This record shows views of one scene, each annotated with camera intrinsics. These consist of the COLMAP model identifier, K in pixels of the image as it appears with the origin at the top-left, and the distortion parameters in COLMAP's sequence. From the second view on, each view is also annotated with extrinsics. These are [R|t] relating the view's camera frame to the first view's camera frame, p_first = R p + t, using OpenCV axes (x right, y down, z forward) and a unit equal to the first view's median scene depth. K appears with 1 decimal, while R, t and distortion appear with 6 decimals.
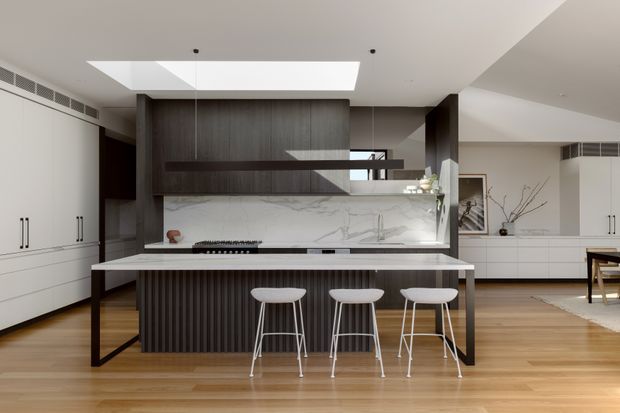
lens RADIAL K [[409.8, 0, 311.3], [0, 409.8, 208.7], [0, 0, 1]] dist [0.000661, 0.000590]
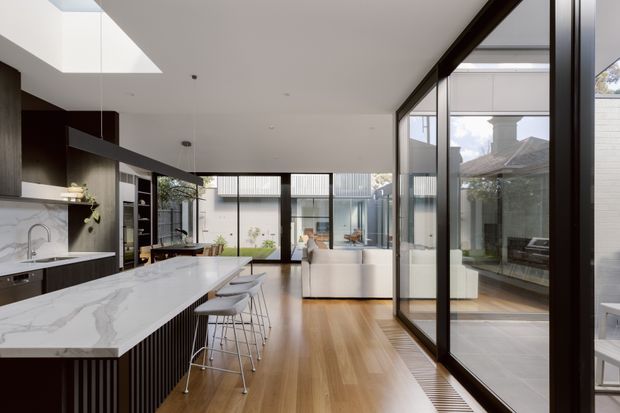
lens RADIAL K [[347.8, 0, 305.2], [0, 347.8, 220.3], [0, 0, 1]] dist [-0.006326, -0.001822]
pose [[-0.003709, -0.001272, 0.999992, -0.506723], [-0.006605, 0.999977, 0.001247, 0.000673], [-0.999971, -0.006601, -0.003718, 0.447777]]
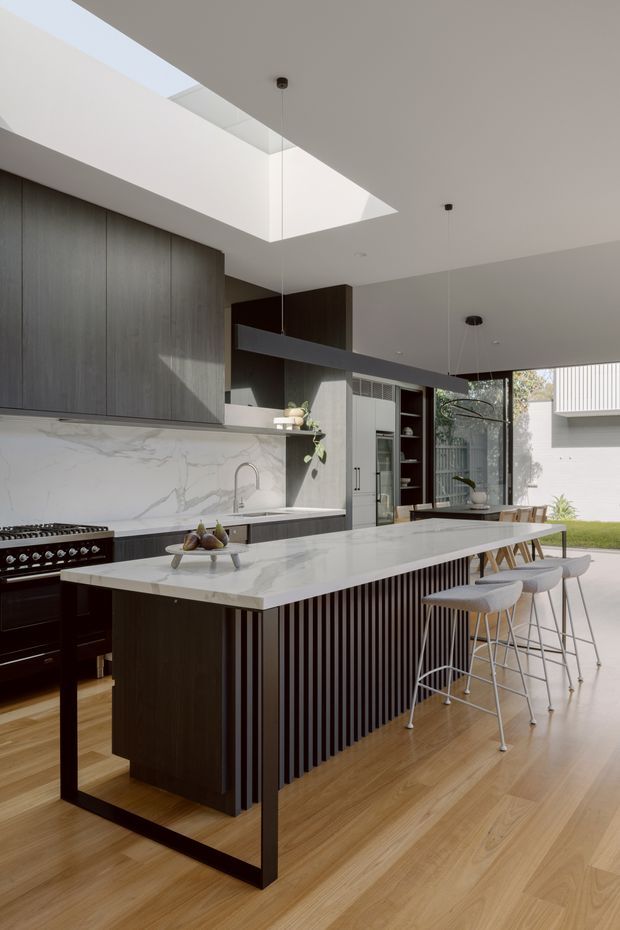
lens RADIAL K [[693.2, 0, 307.5], [0, 693.2, 463.0], [0, 0, 1]] dist [0.006856, -0.000427]
pose [[0.573816, 0.003998, 0.818975, -0.556084], [-0.002823, 0.999992, -0.002904, 0.014592], [-0.818980, -0.000645, 0.573822, 0.353900]]
